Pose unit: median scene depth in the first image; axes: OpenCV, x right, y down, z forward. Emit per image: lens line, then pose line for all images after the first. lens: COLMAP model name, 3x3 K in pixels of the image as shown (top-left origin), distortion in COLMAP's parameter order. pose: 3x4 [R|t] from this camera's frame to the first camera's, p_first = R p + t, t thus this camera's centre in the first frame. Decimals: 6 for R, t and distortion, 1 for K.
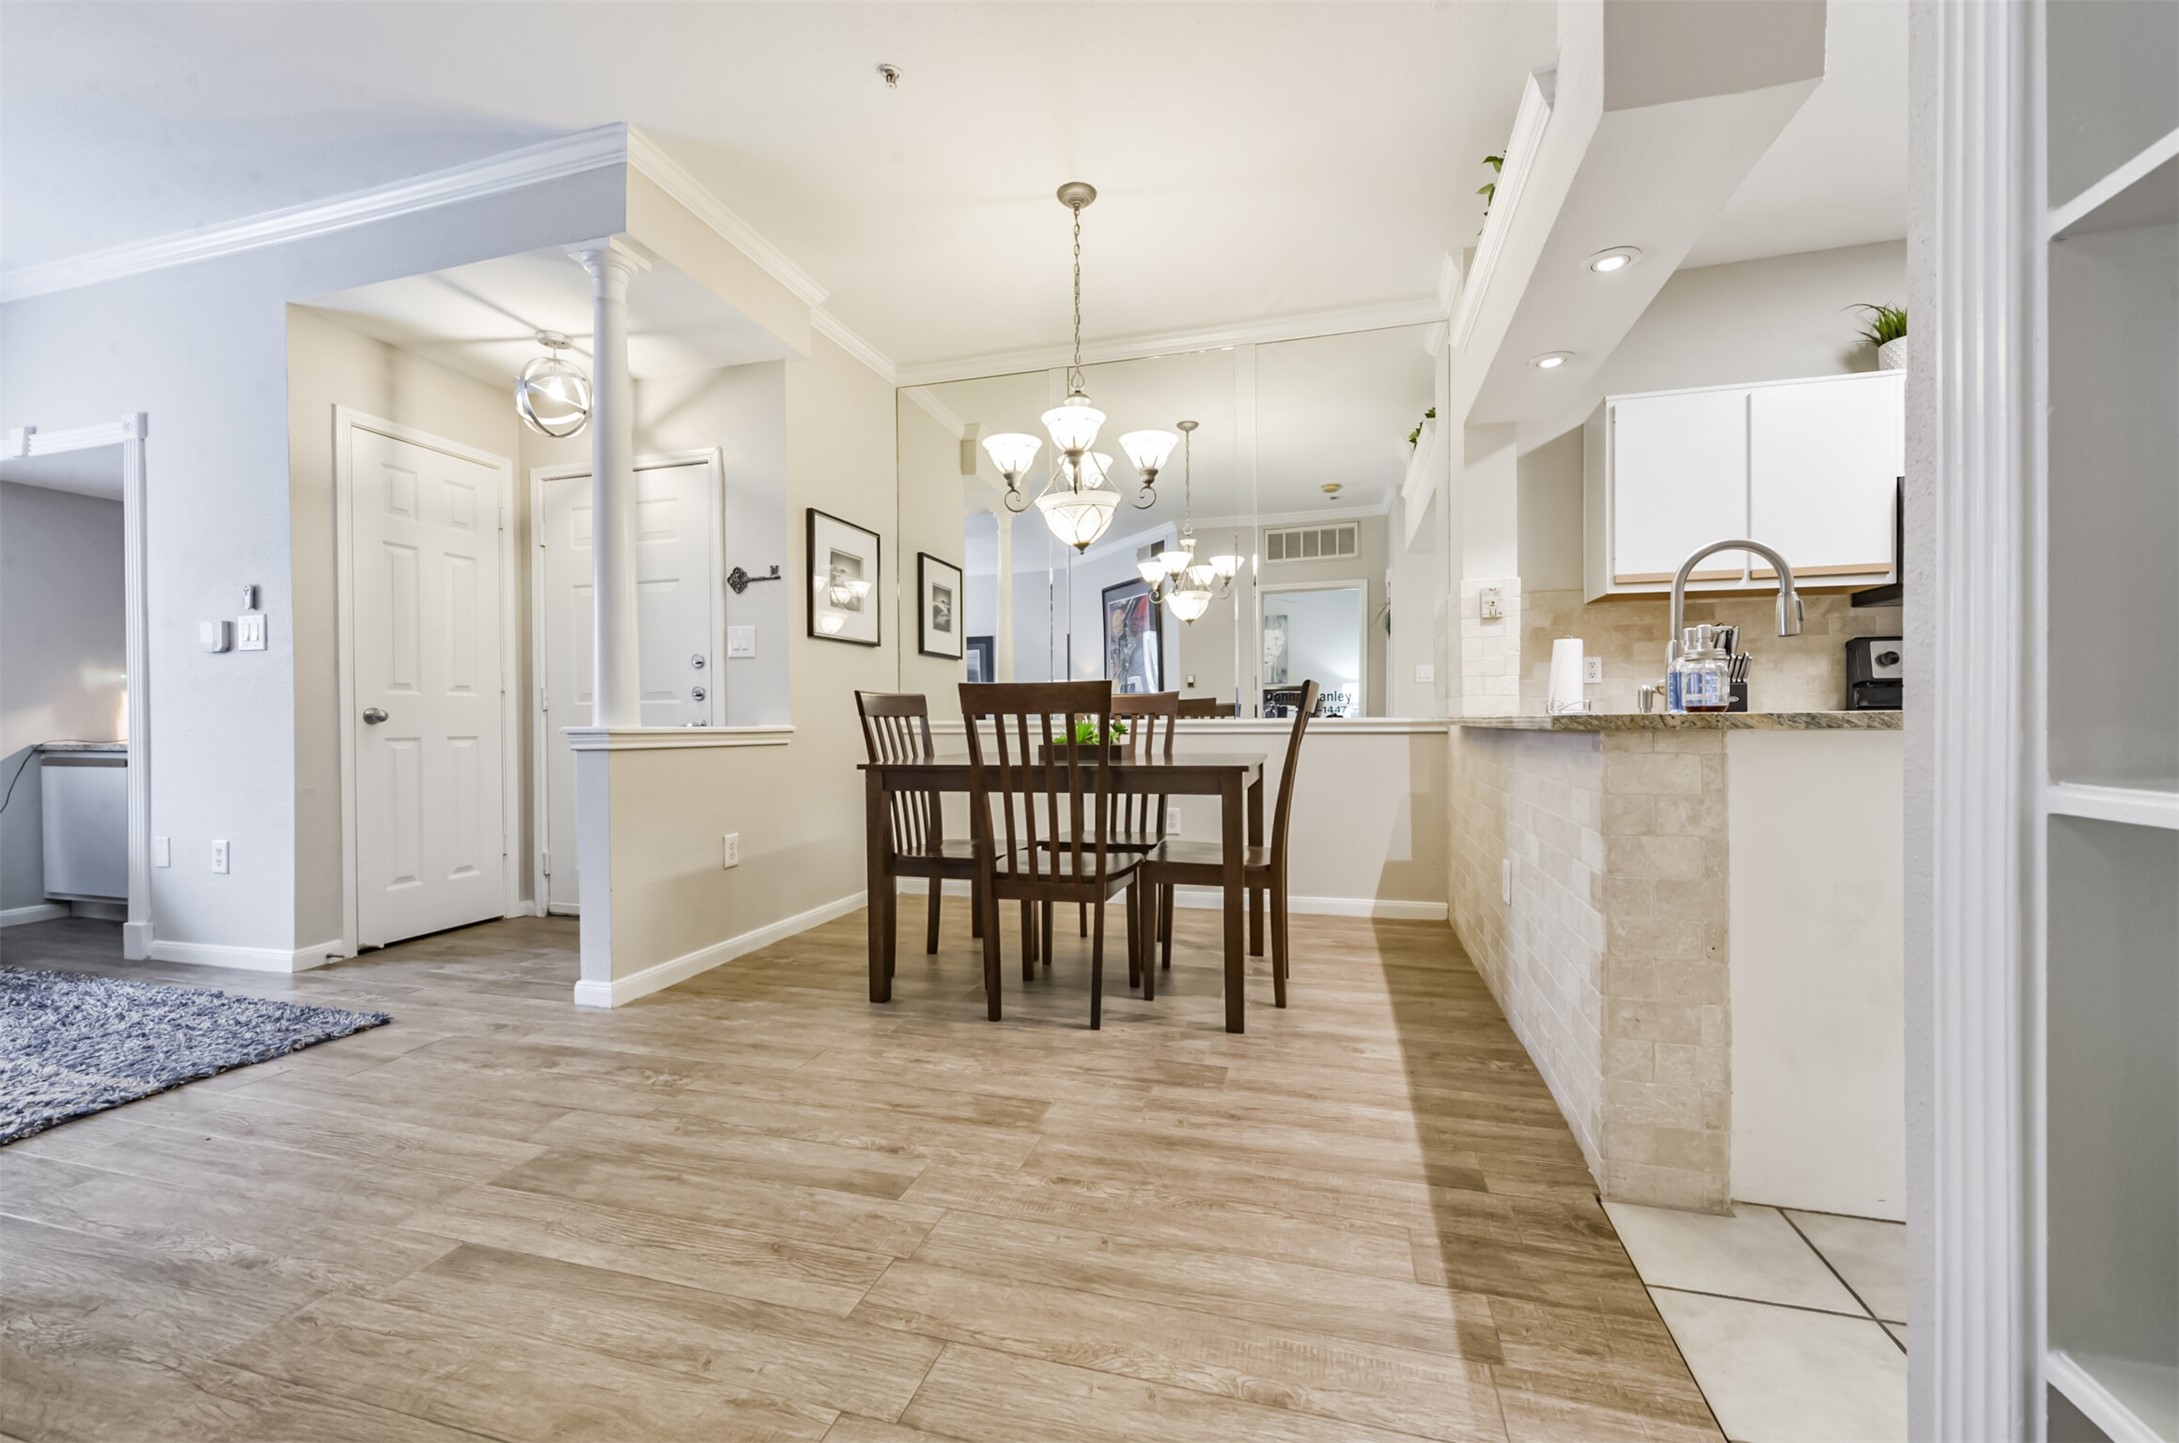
lens RADIAL K [[856.9, 0, 1091.4], [0, 856.9, 724.3], [0, 0, 1]] dist [0.001398, -0.000831]
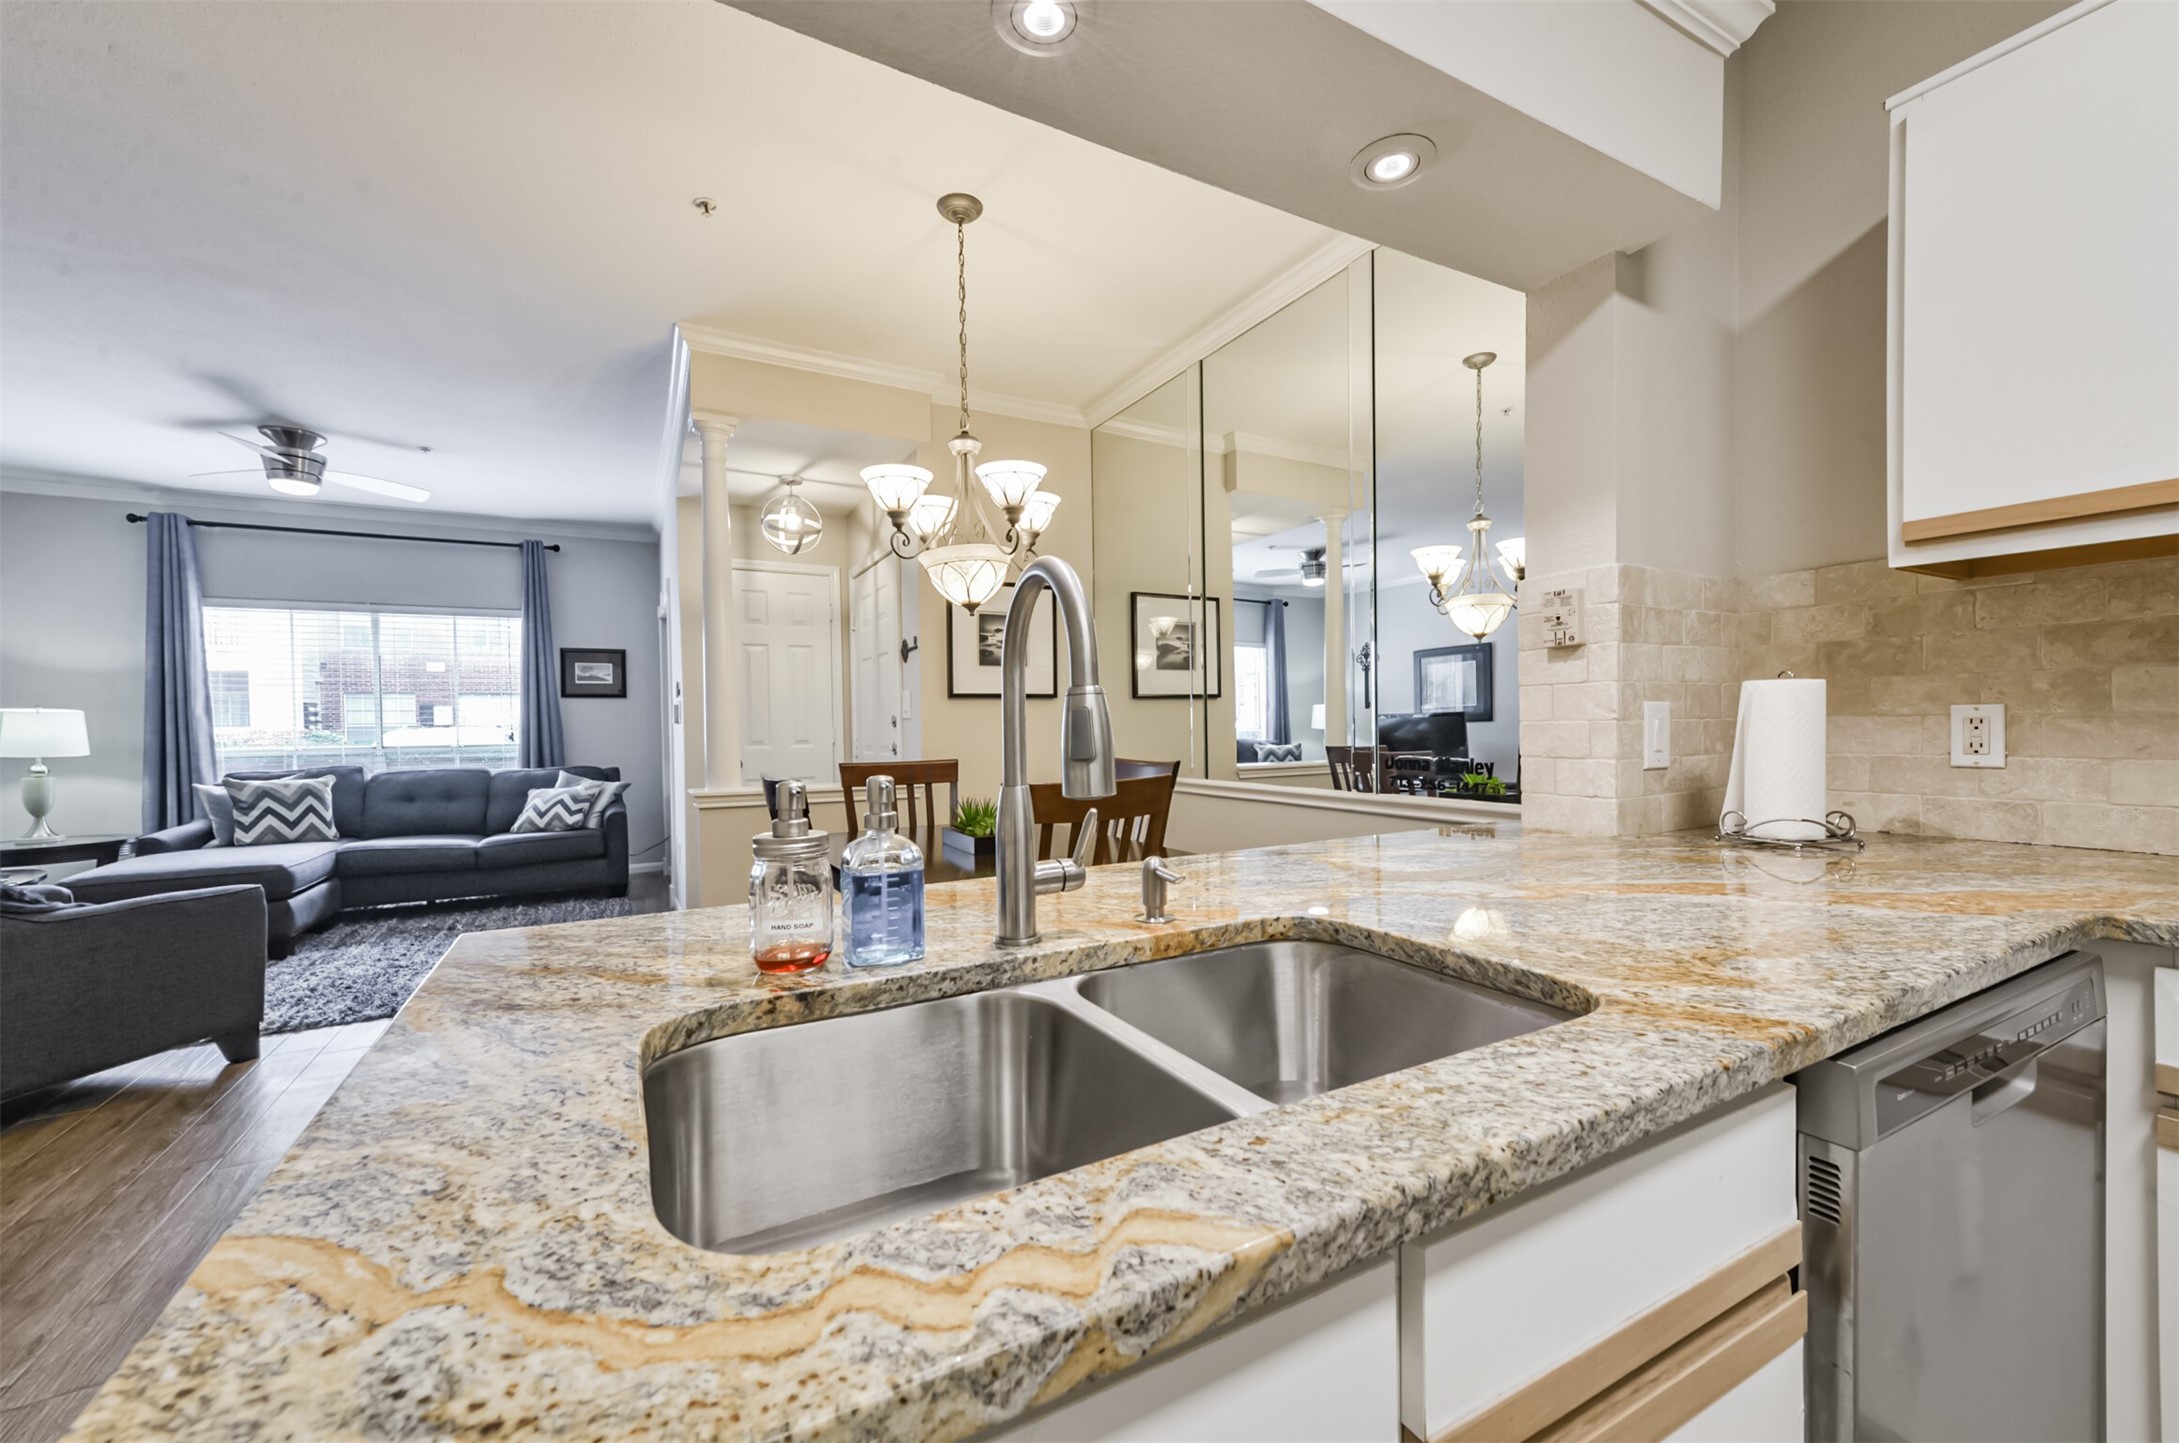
lens RADIAL K [[856.9, 0, 1096.9], [0, 856.9, 736.1], [0, 0, 1]] dist [0.001398, -0.000831]
pose [[0.703415, 0.005852, -0.710755, 0.927277], [0.009845, 0.999790, 0.017976, -0.120092], [0.710711, -0.019642, 0.703210, 0.621714]]
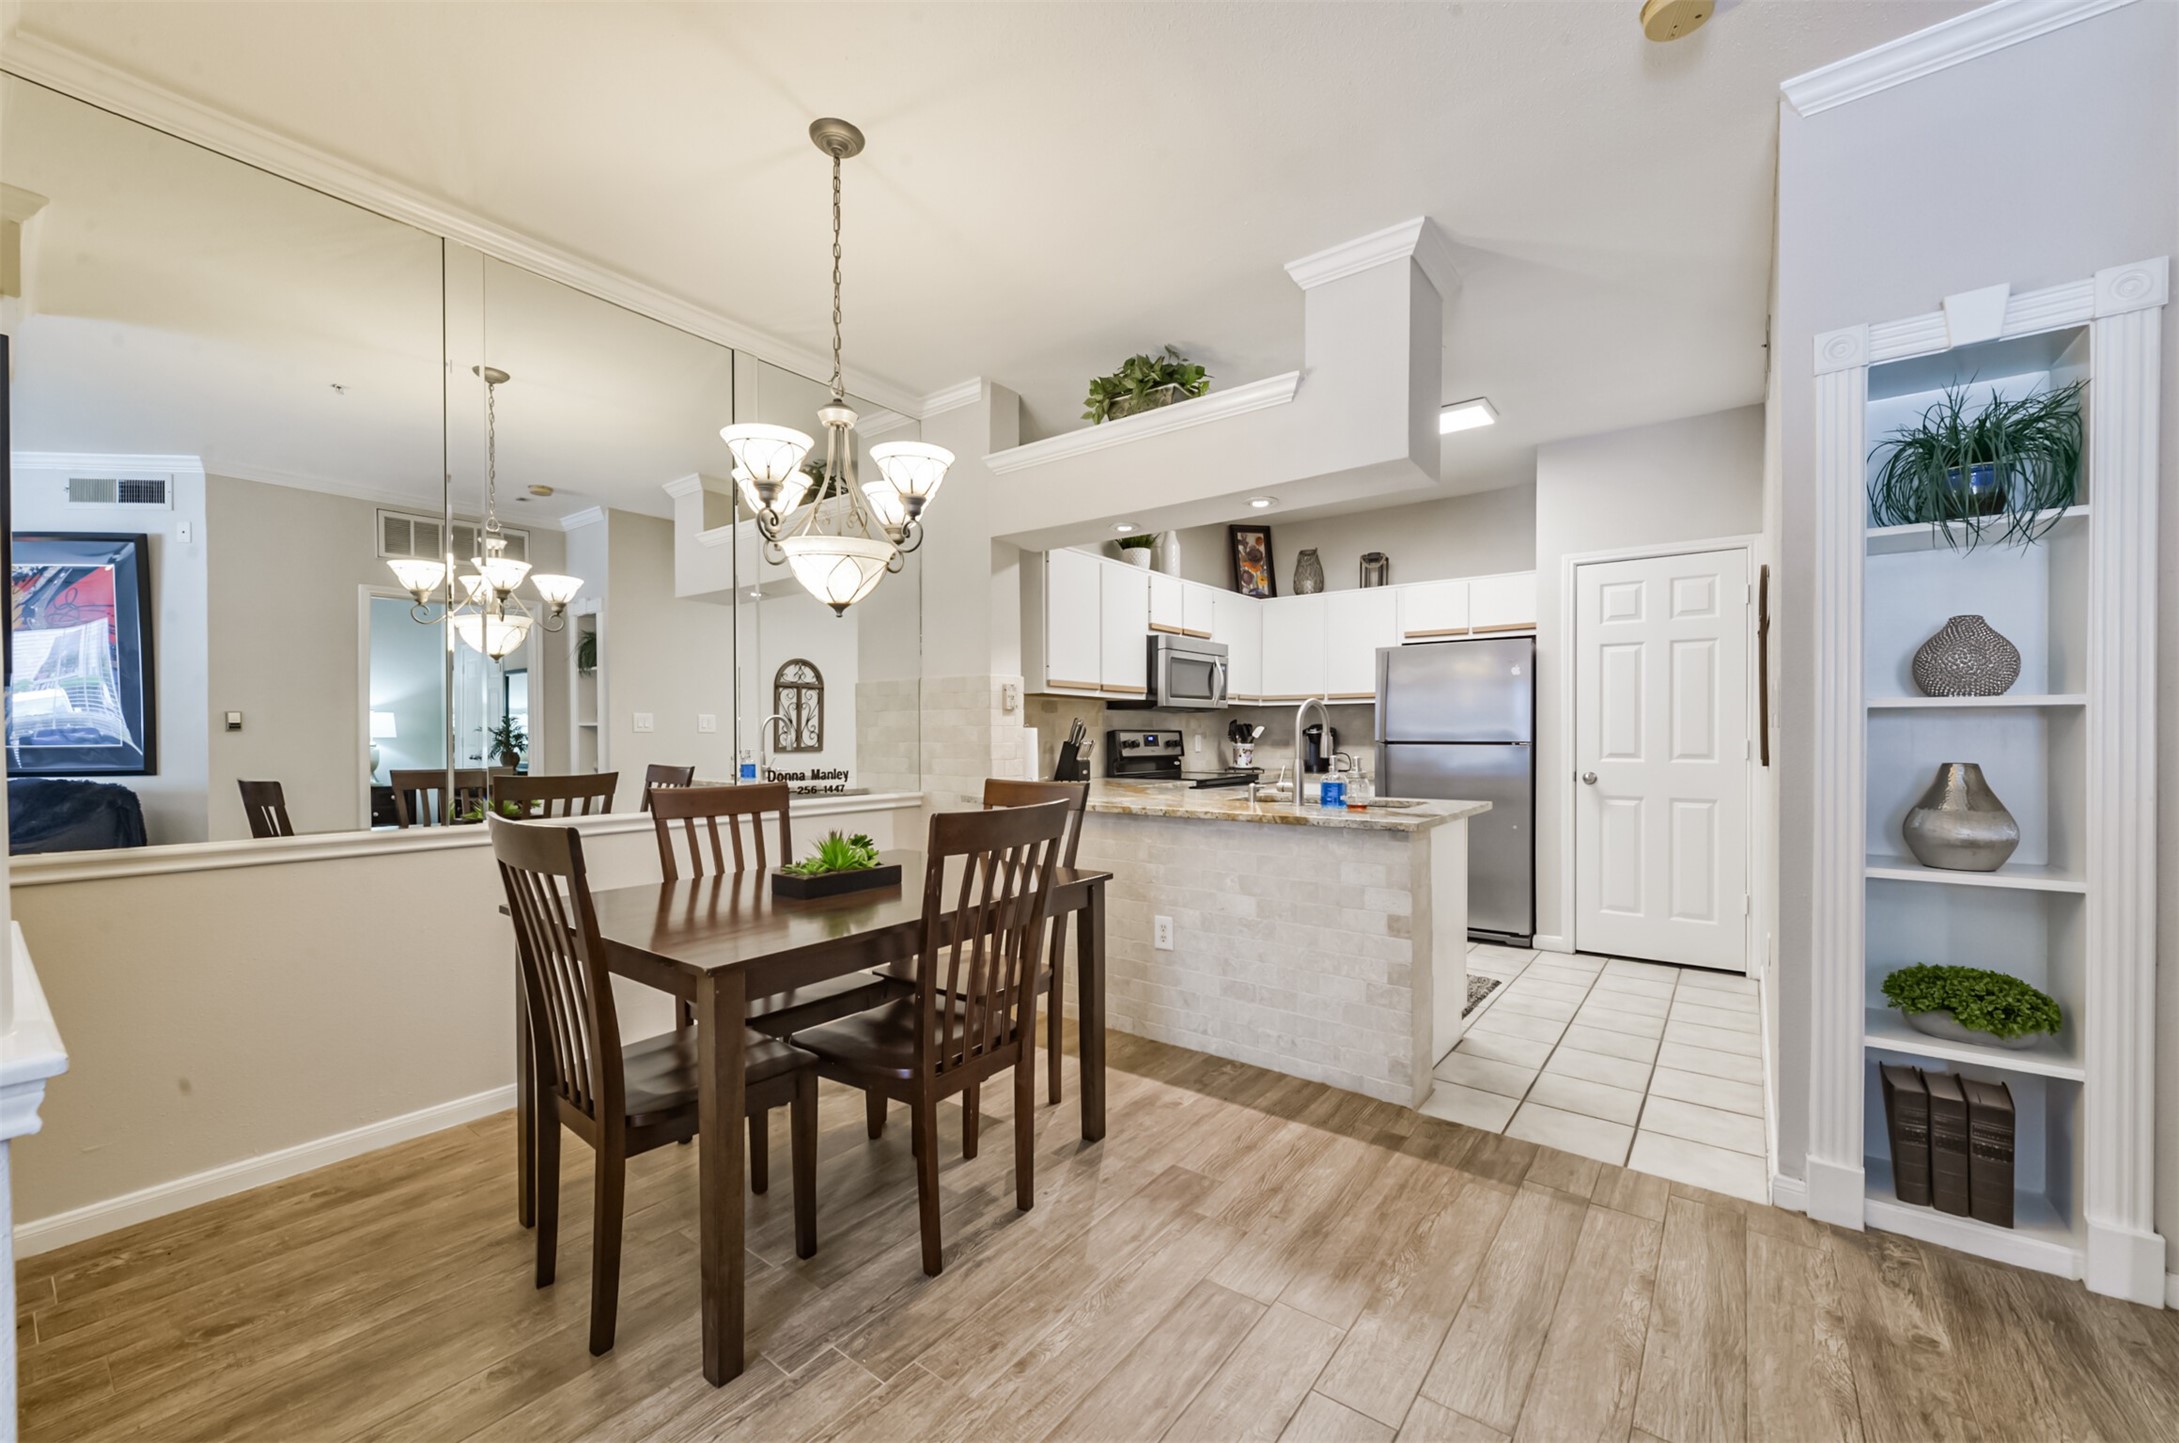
lens RADIAL K [[856.9, 0, 1084.6], [0, 856.9, 736.4], [0, 0, 1]] dist [0.001398, -0.000831]
pose [[0.366813, 0.003179, 0.930289, -0.828232], [0.002343, 0.999988, -0.004341, -0.117802], [-0.930292, 0.003772, 0.366801, 0.682671]]
